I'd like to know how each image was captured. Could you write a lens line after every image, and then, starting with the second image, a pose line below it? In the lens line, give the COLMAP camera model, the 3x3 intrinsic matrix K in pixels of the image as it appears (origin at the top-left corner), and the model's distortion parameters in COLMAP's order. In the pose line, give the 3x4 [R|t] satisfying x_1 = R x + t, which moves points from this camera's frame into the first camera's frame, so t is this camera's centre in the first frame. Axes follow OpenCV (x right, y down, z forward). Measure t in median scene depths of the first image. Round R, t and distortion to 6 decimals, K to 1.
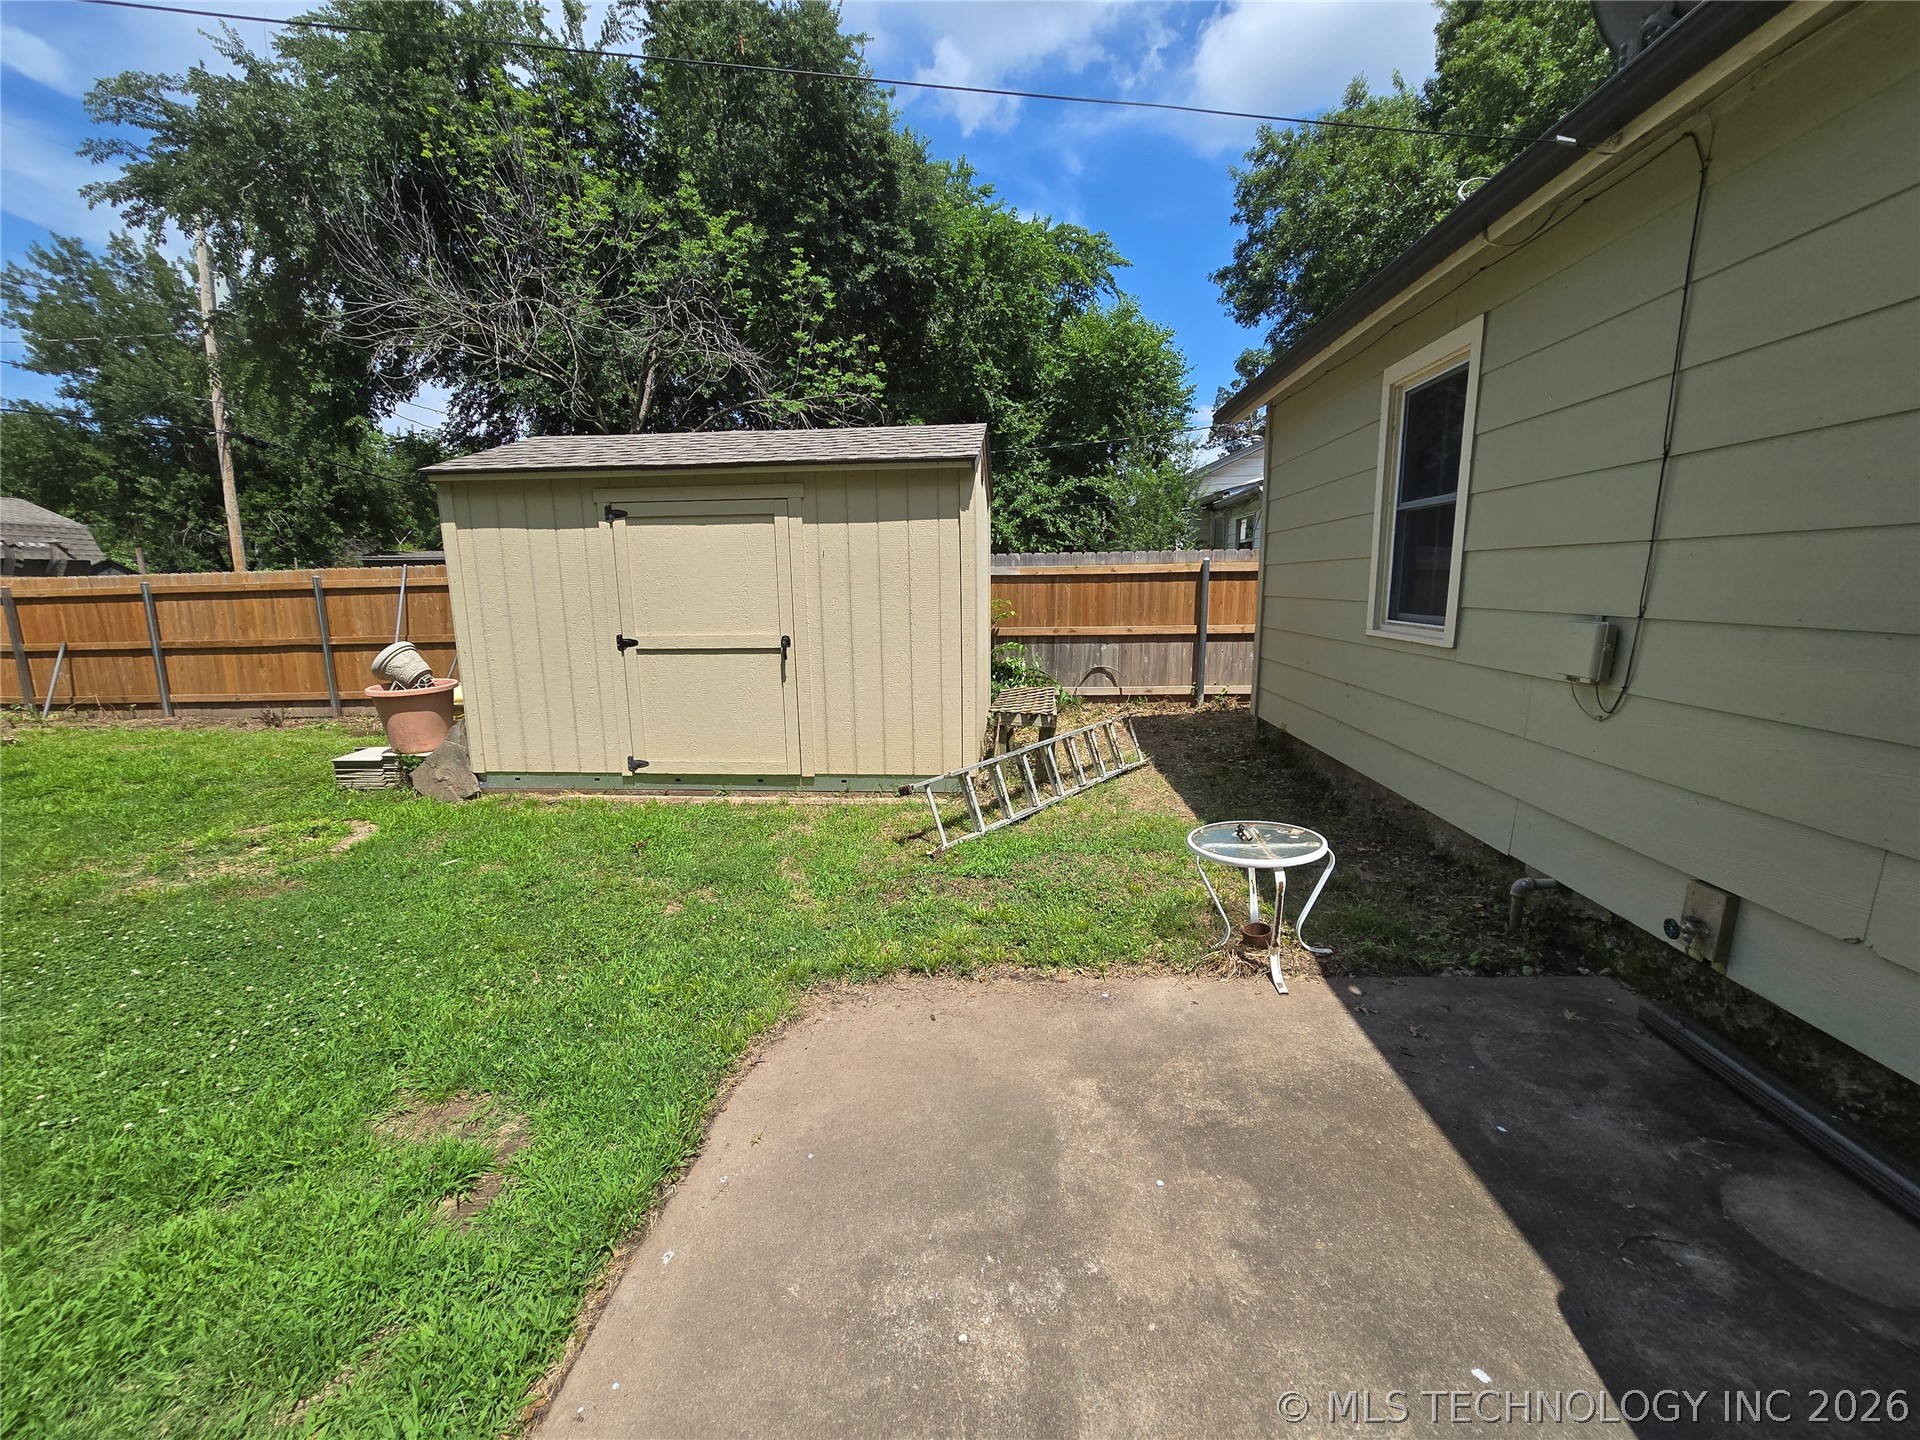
lens RADIAL K [[788.3, 0, 951.3], [0, 788.3, 719.3], [0, 0, 1]] dist [-0.005802, 0.001572]
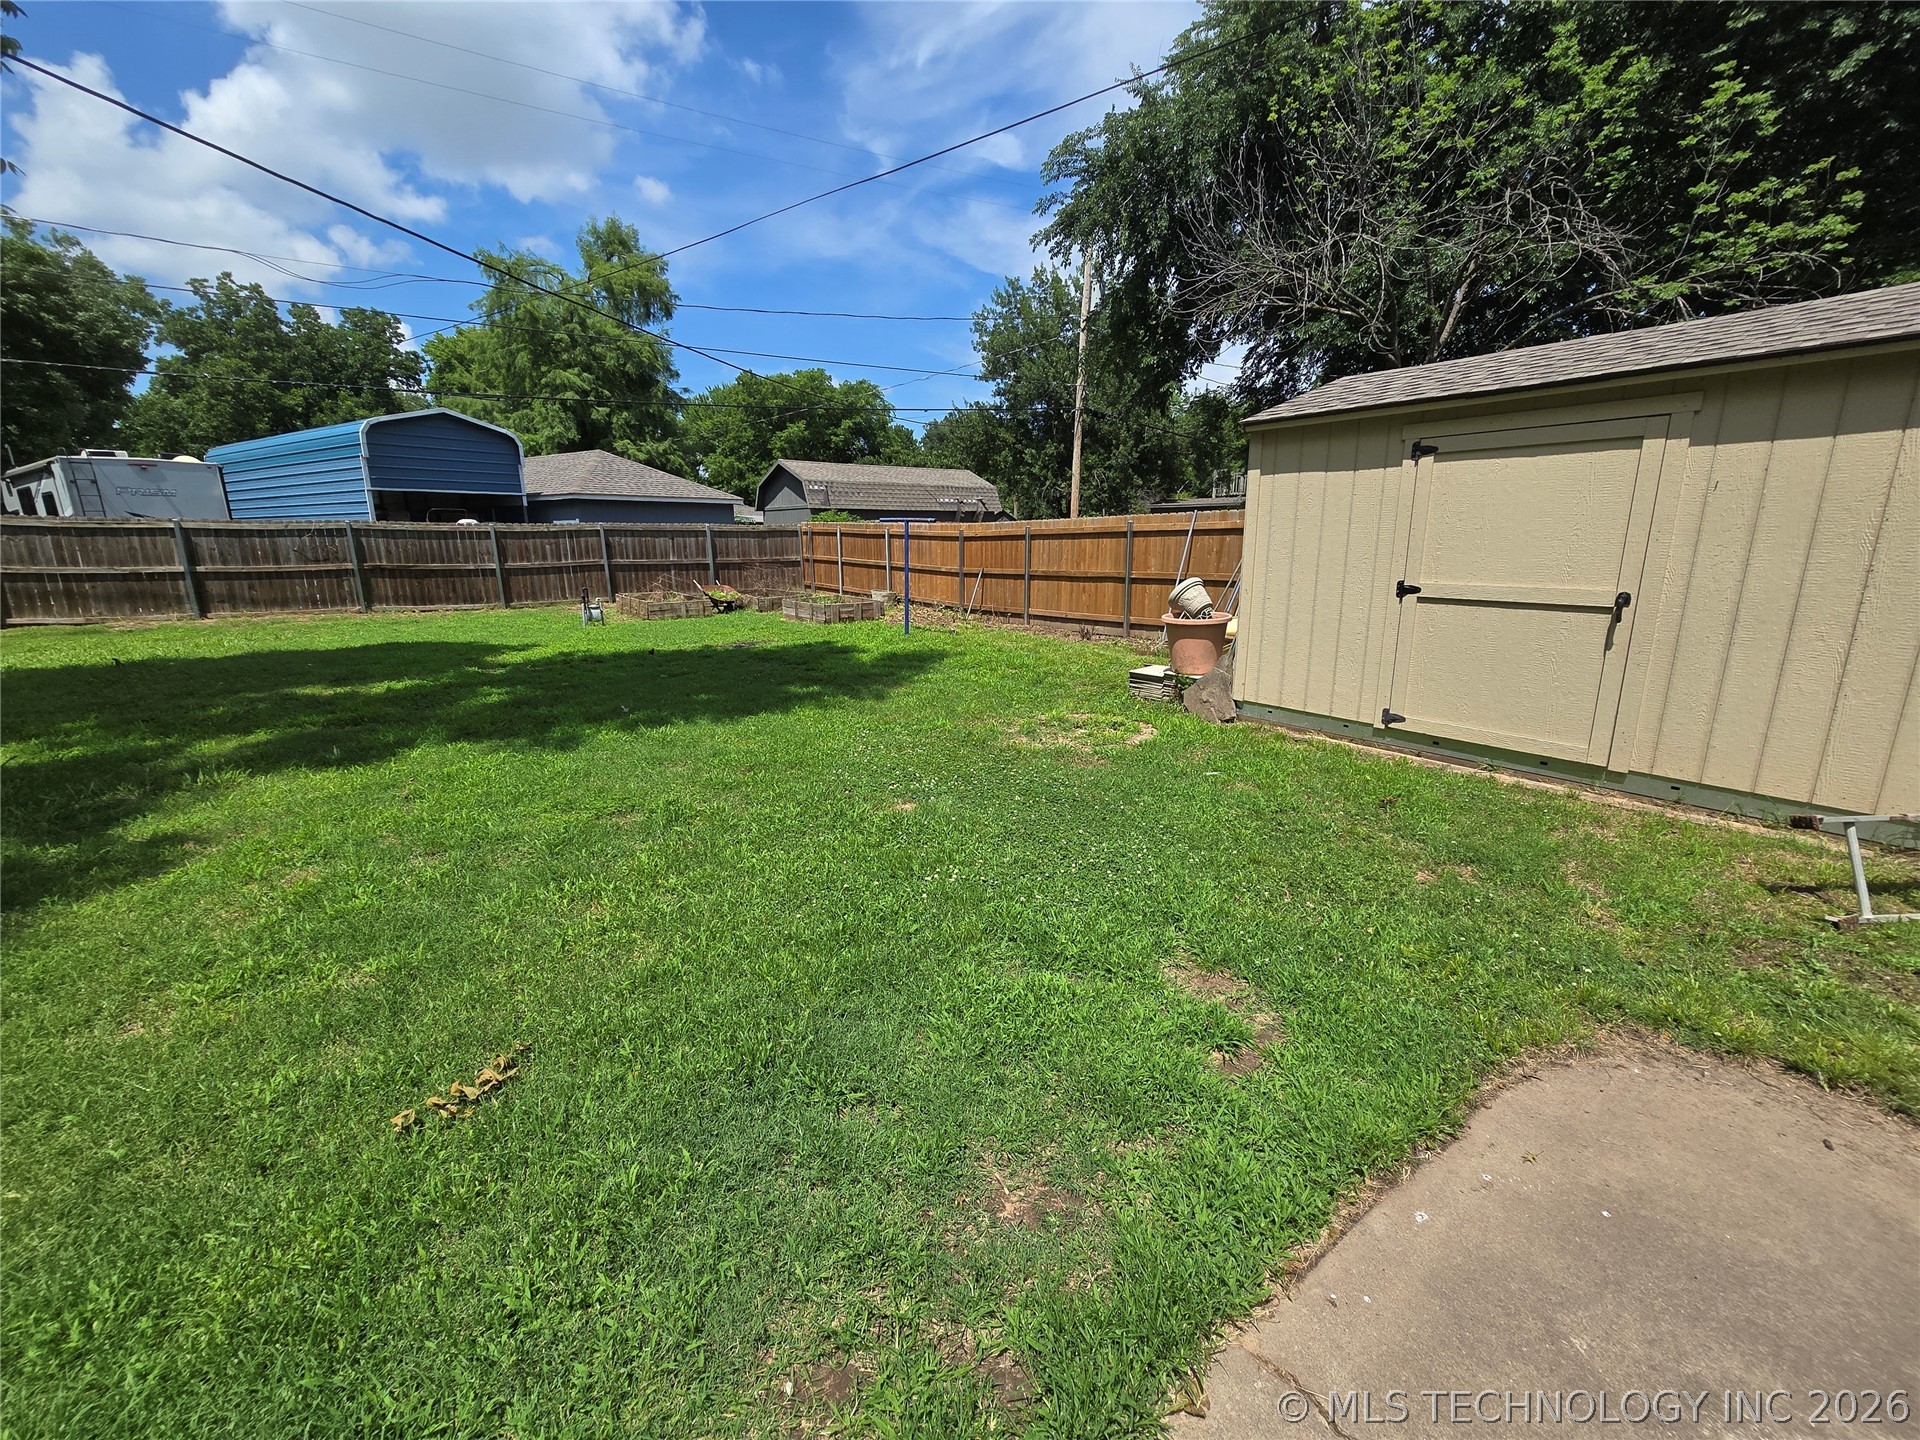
lens RADIAL K [[788.3, 0, 954.5], [0, 788.3, 720.3], [0, 0, 1]] dist [-0.005802, 0.001572]
pose [[0.651171, 0.180050, -0.737264, -0.041602], [-0.129146, 0.983571, 0.126136, 0.007999], [0.747862, 0.013079, 0.663726, -0.031613]]
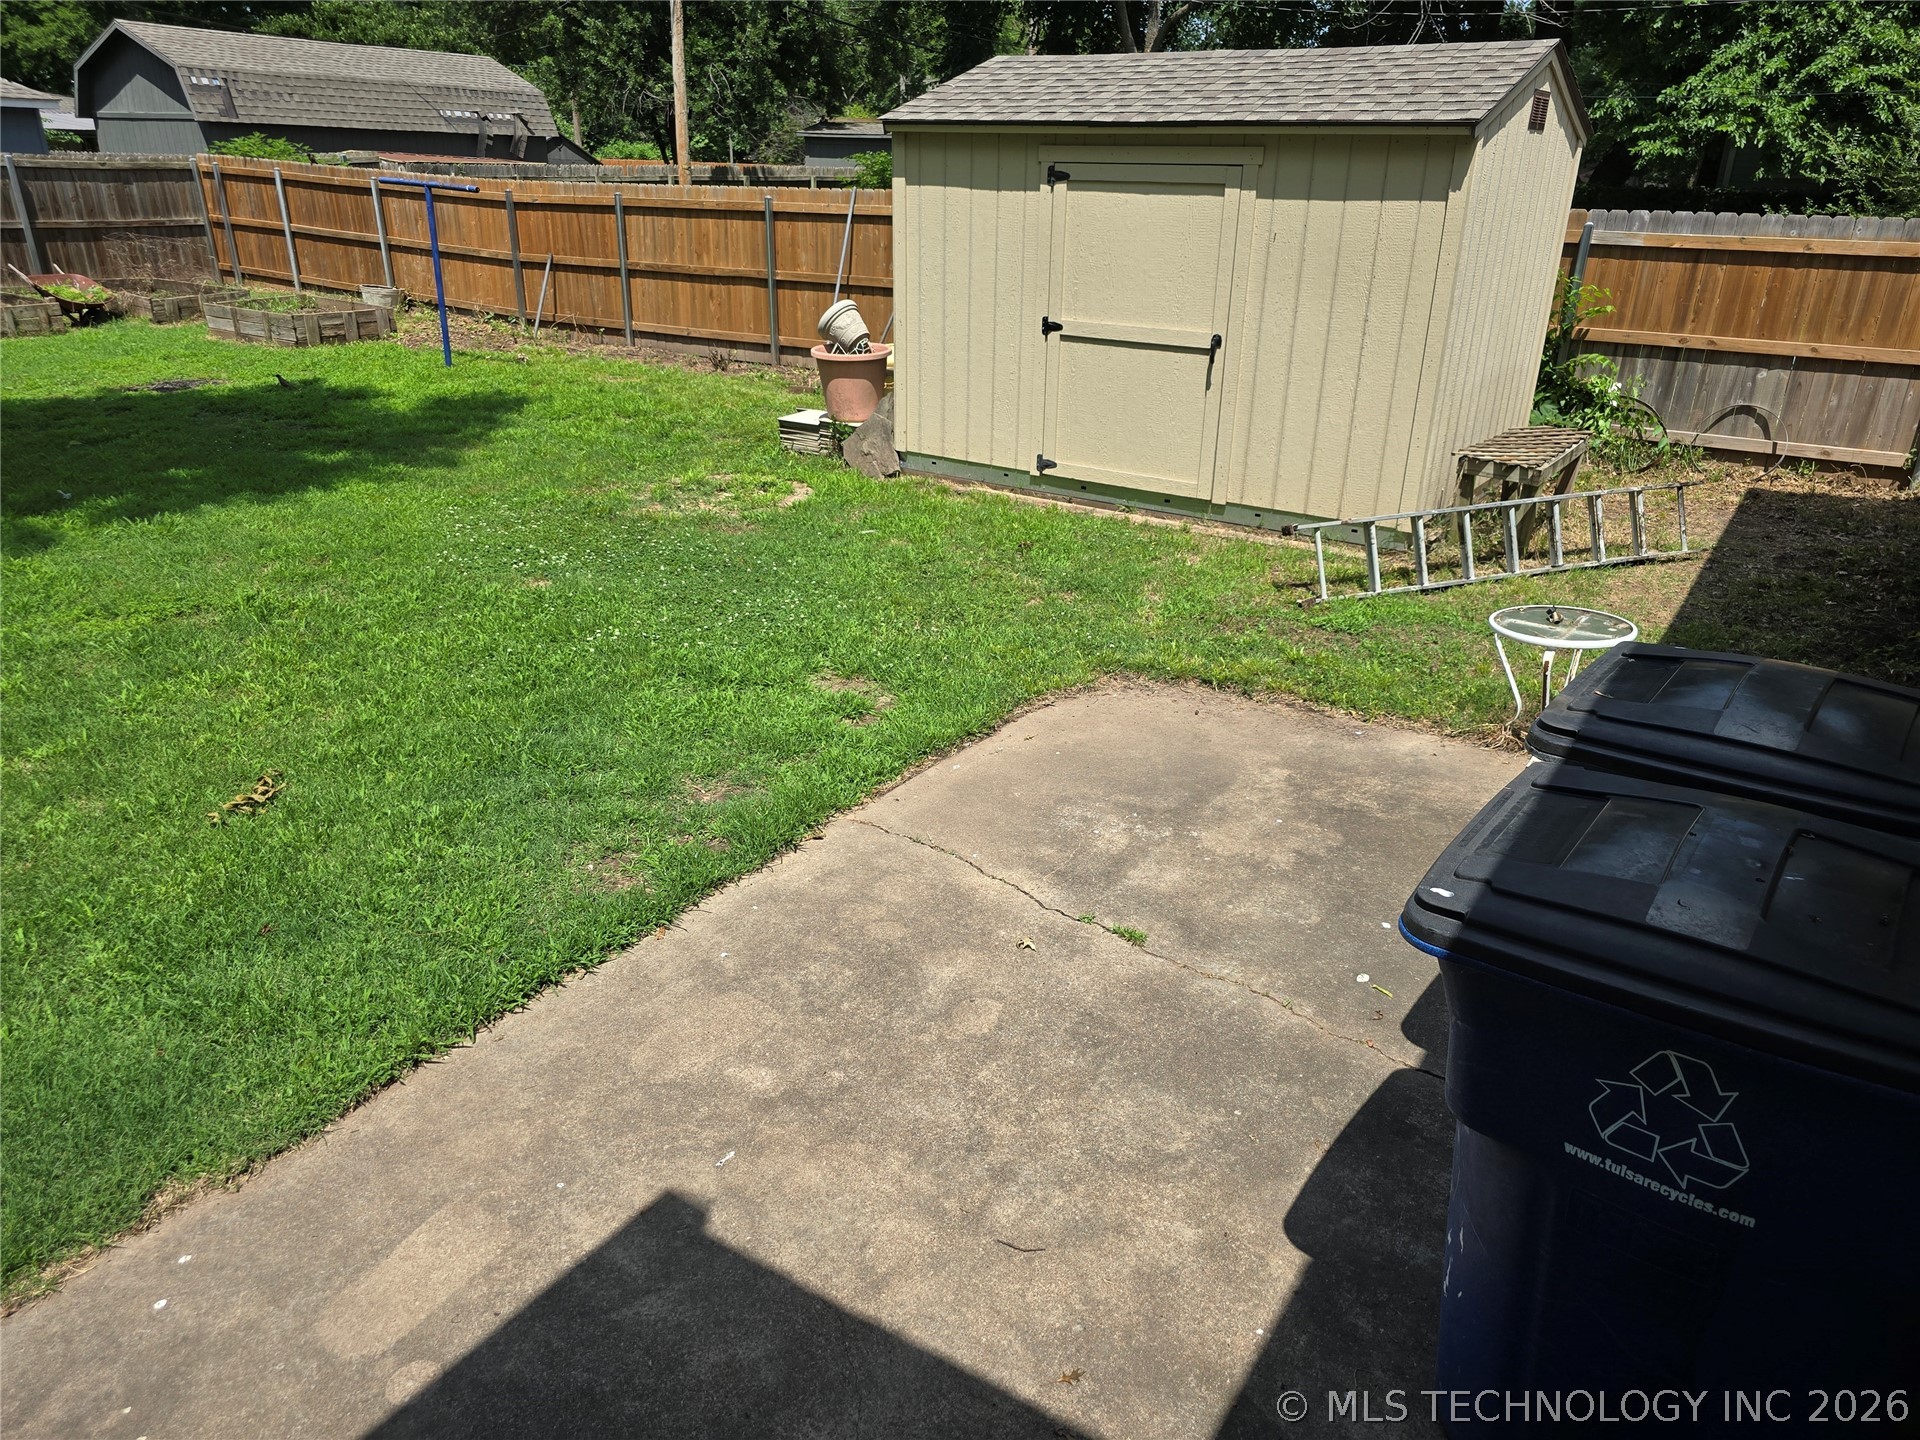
lens RADIAL K [[1288.8, 0, 969.7], [0, 1288.8, 728.7], [0, 0, 1]] dist [0.057613, -0.047543]
pose [[0.869895, 0.224808, -0.439027, 0.268318], [-0.115729, 0.958272, 0.261384, -0.032124], [0.479468, -0.176569, 0.859612, -0.417303]]
